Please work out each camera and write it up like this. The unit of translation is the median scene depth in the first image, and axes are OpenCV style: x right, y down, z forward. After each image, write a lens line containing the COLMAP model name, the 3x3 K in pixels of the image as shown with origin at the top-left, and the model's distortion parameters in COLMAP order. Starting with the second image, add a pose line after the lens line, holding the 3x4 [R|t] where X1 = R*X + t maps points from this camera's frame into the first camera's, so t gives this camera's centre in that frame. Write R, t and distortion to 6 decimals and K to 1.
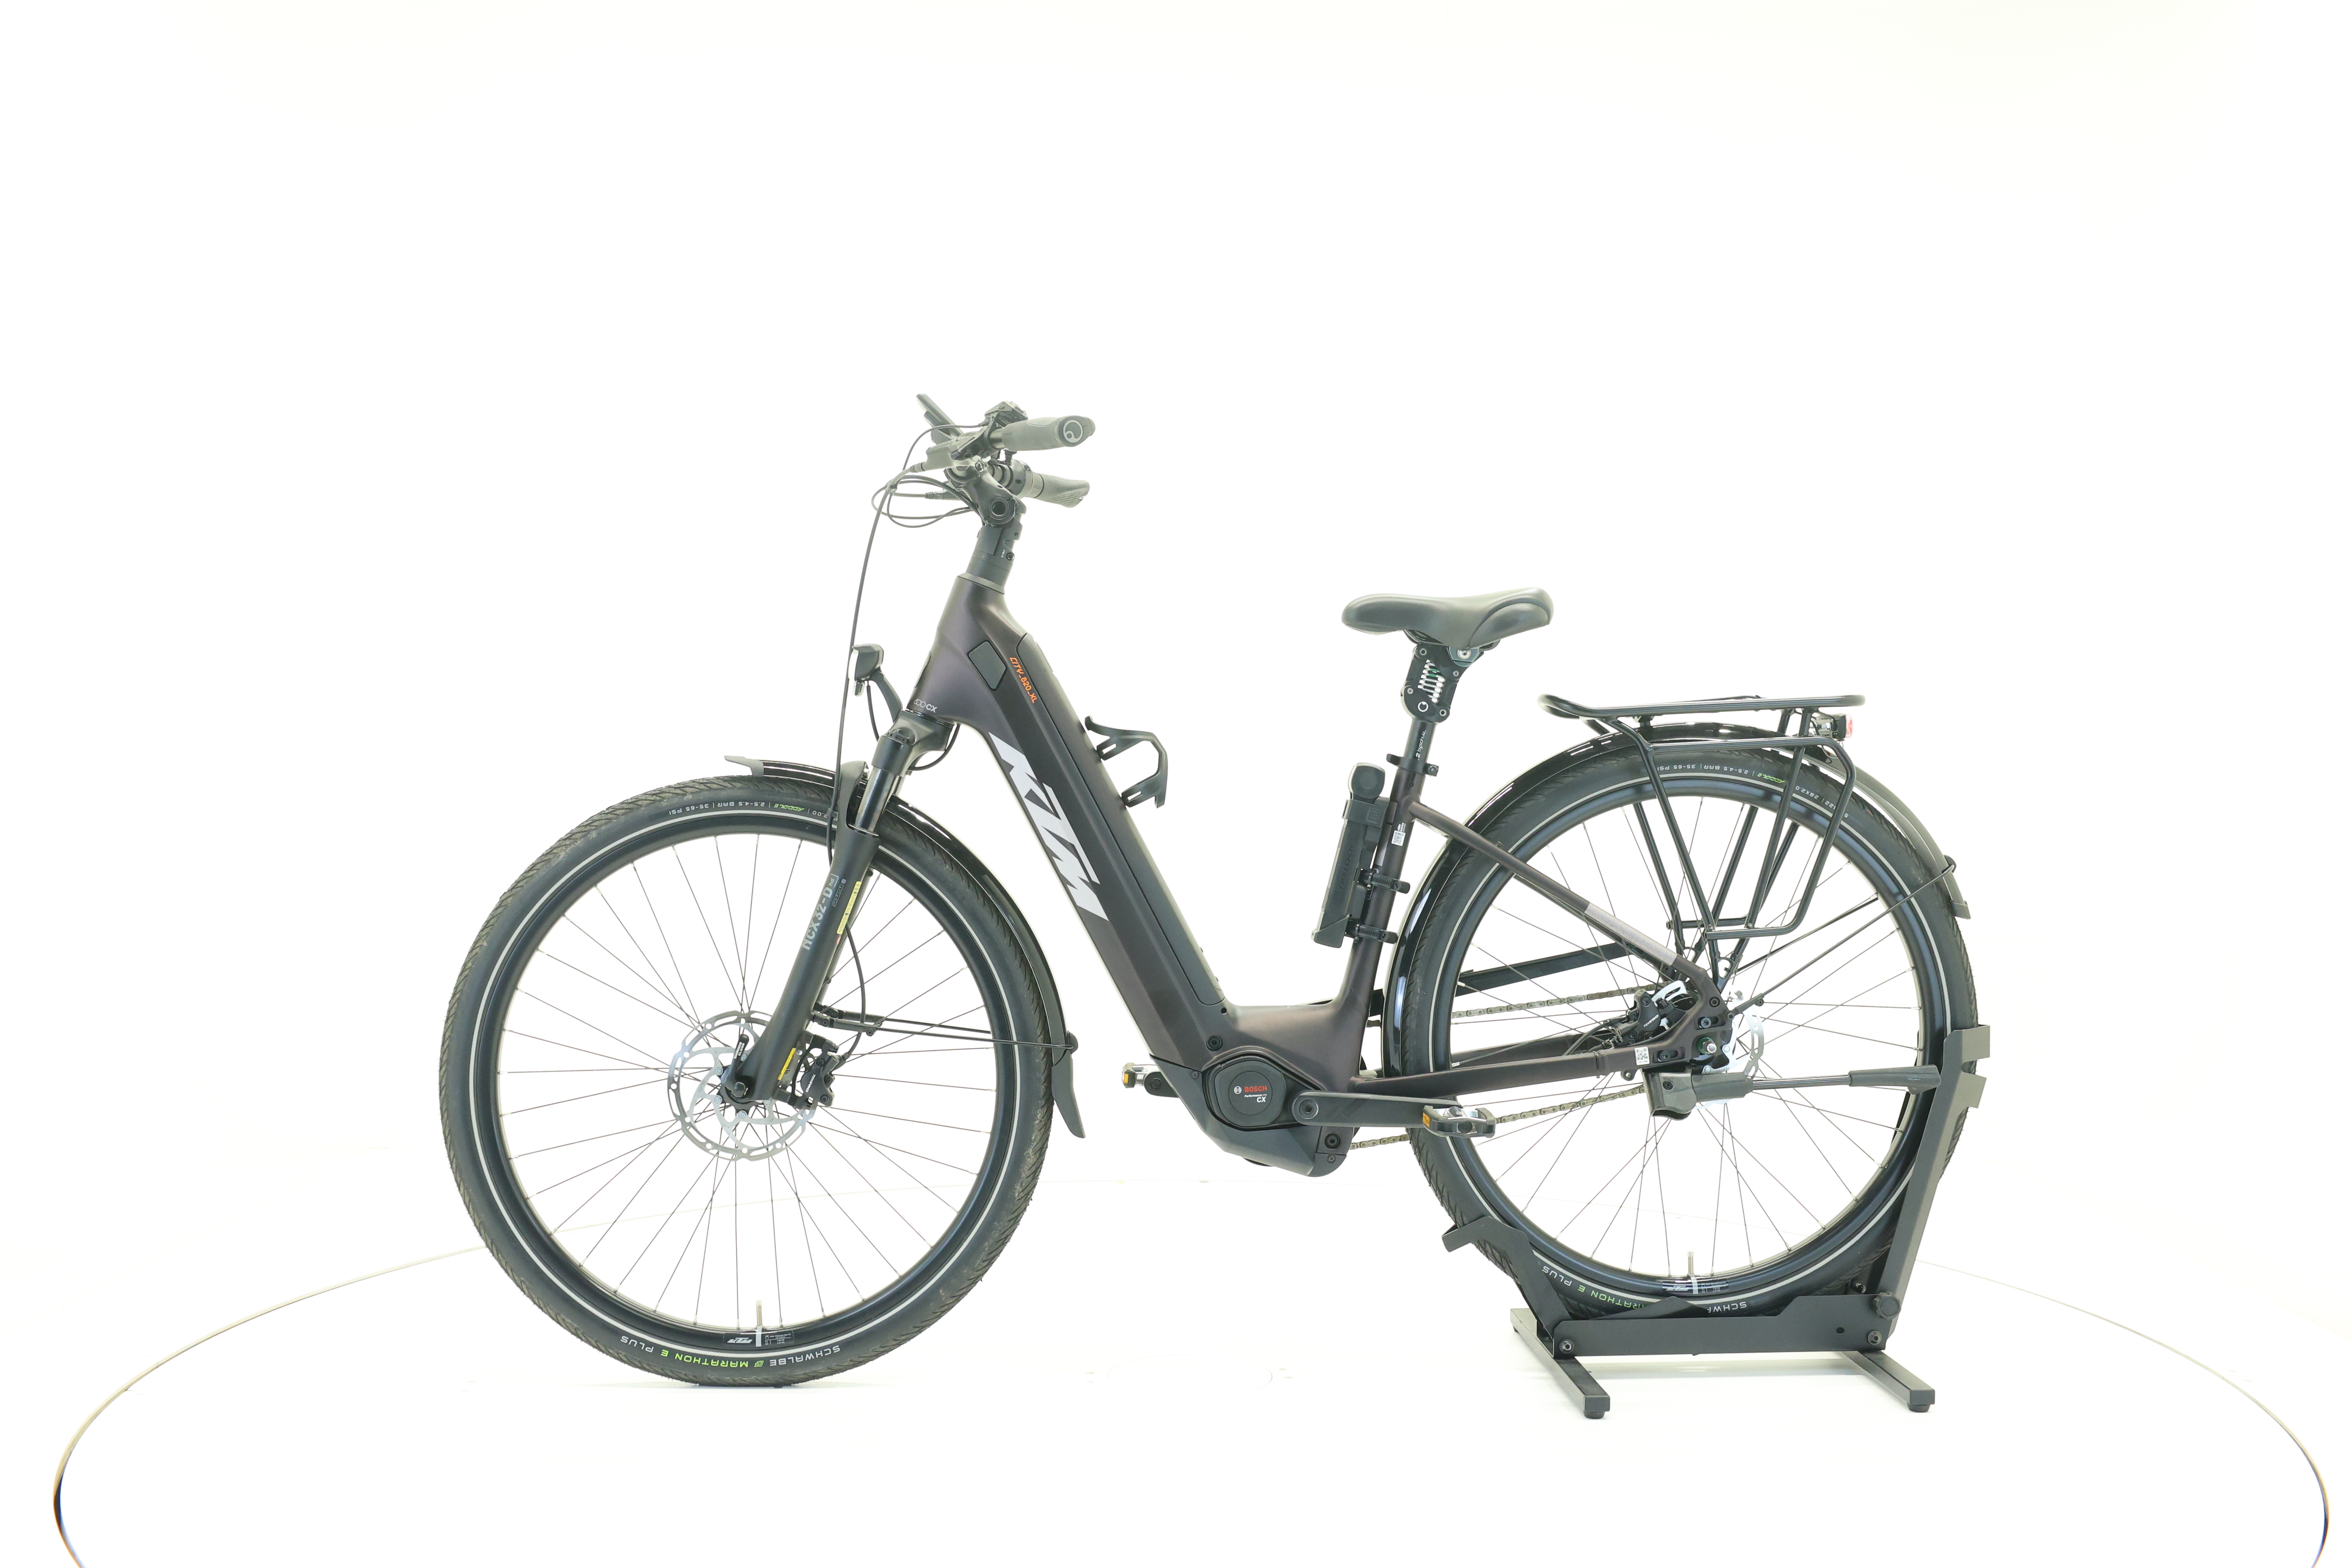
lens RADIAL K [[2569.3, 0, 1177.5], [0, 2569.3, 771.8], [0, 0, 1]] dist [0.001831, 0.000000]
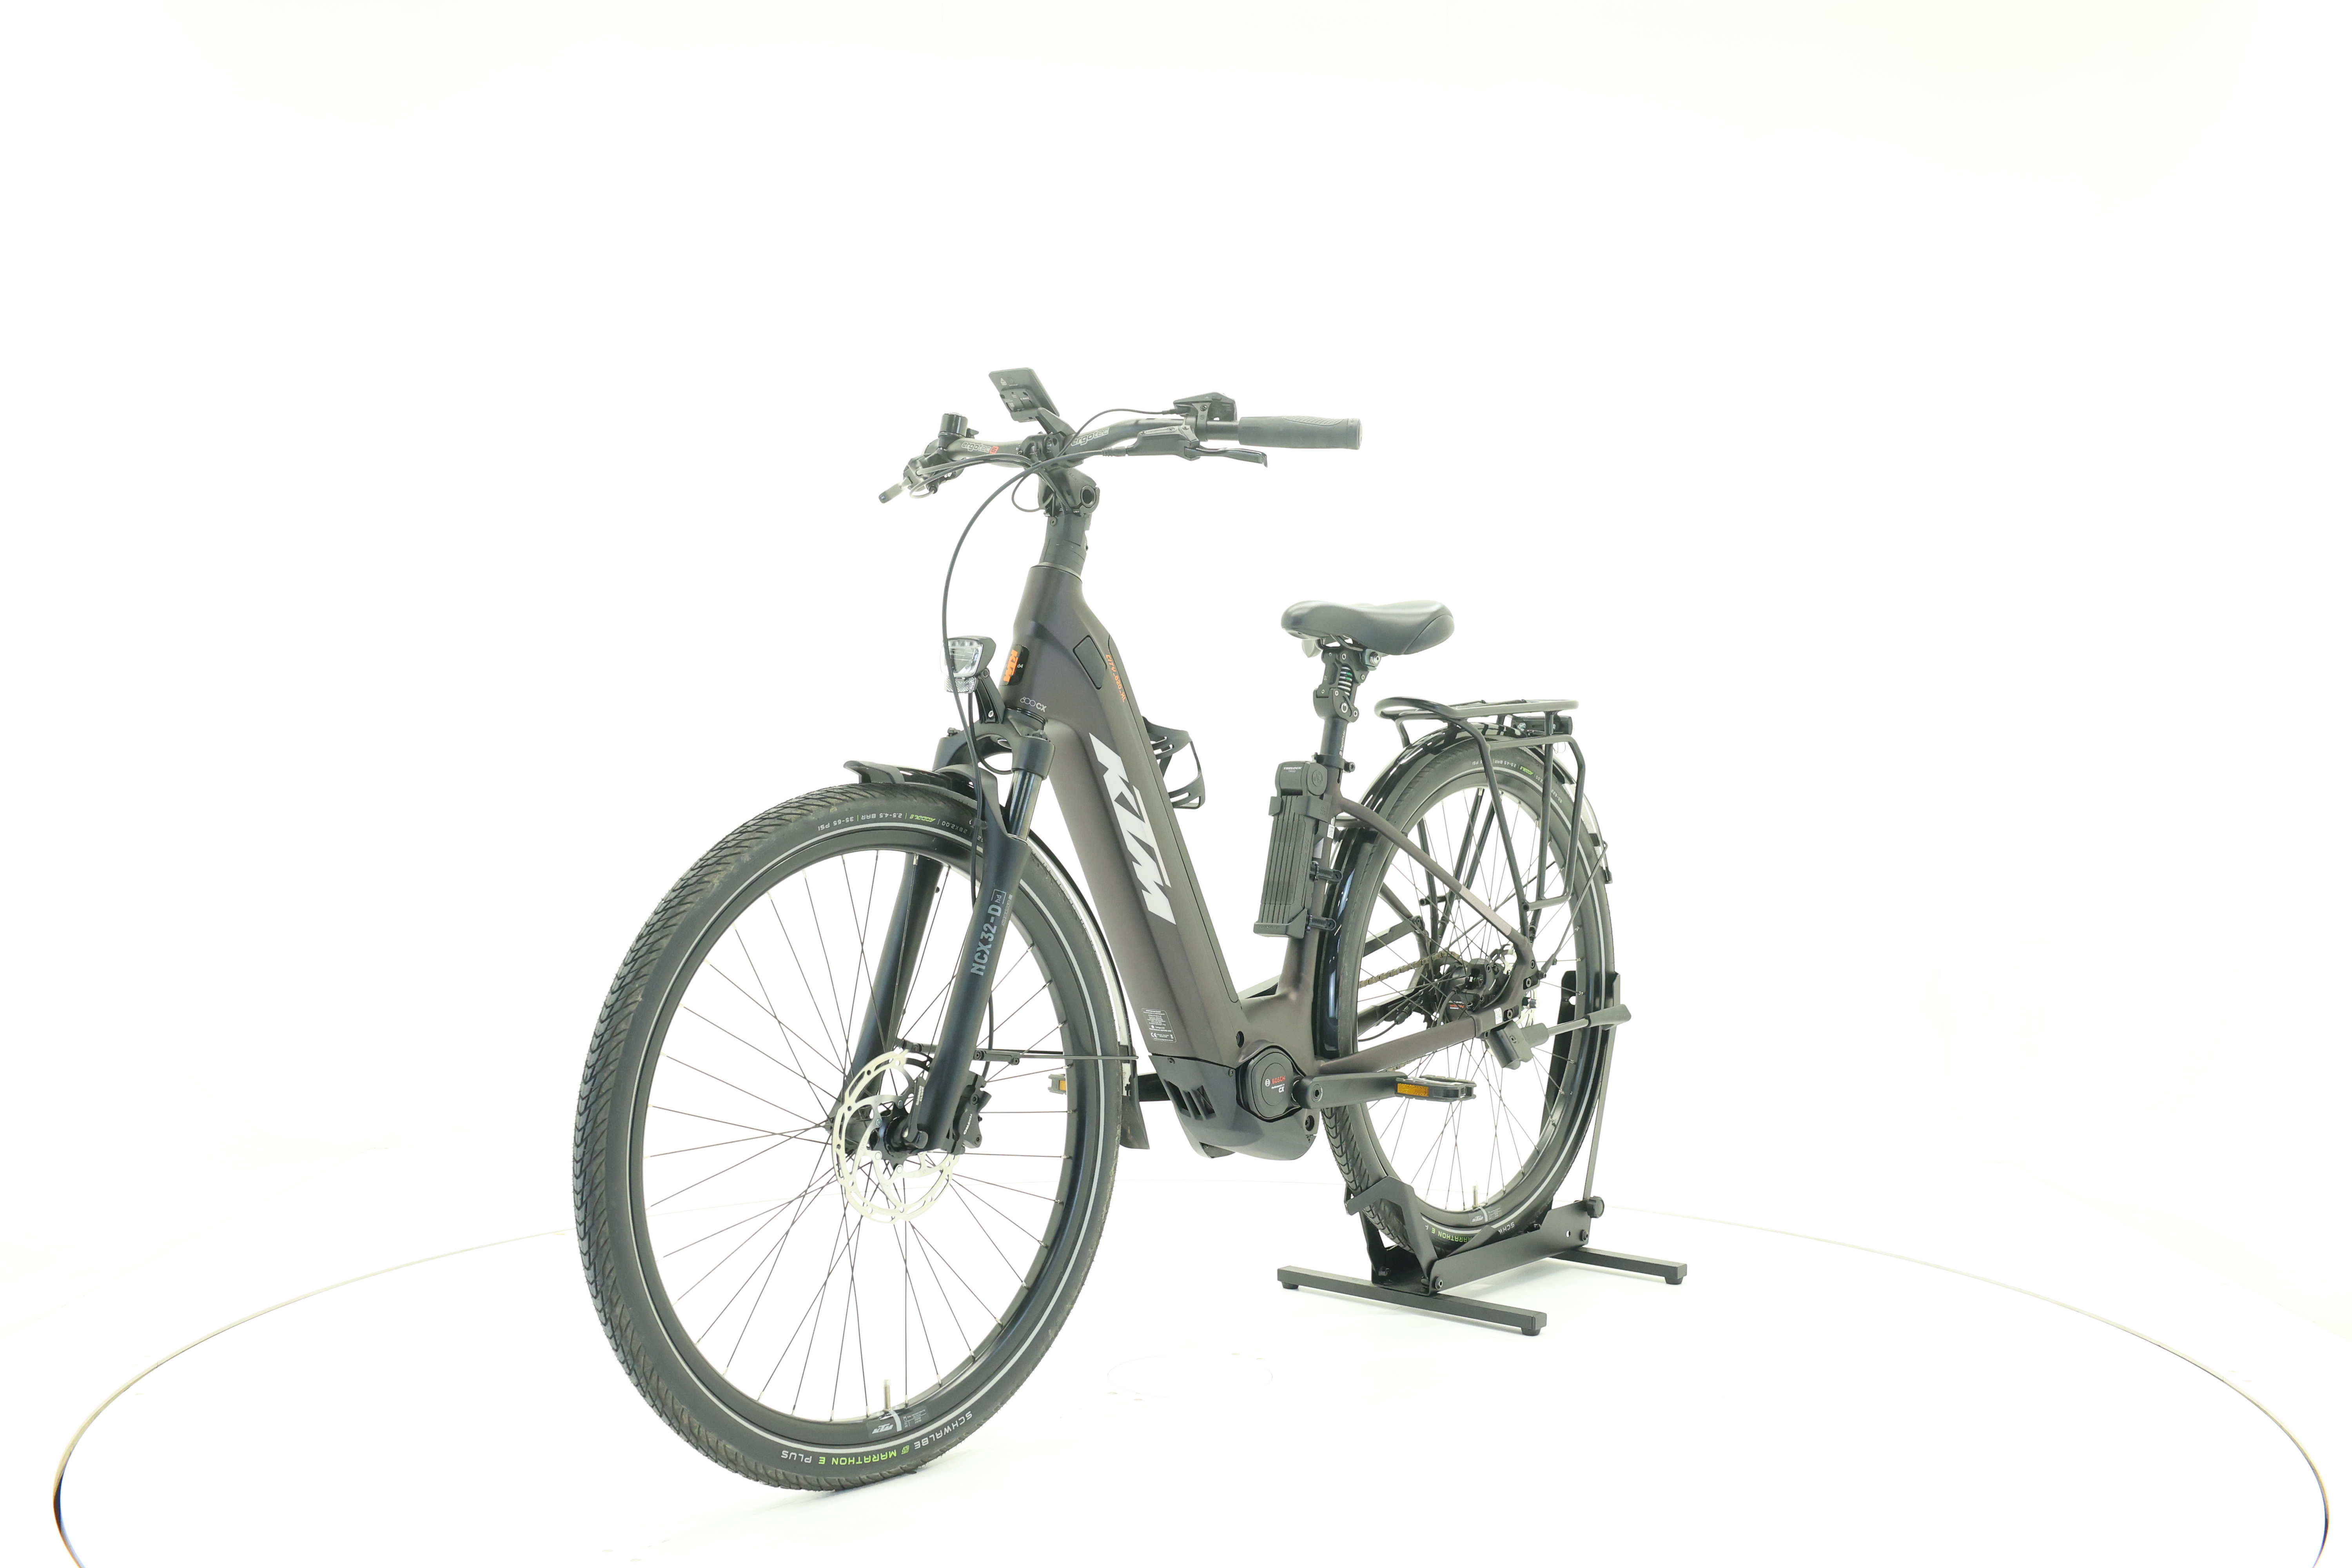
lens RADIAL K [[2569.3, 0, 1177.2], [0, 2569.3, 791.9], [0, 0, 1]] dist [0.001831, 0.000000]
pose [[0.667775, -0.019225, 0.744115, -0.747151], [0.006737, 0.999782, 0.019784, -0.011970], [-0.744332, -0.008199, 0.667759, 0.341378]]
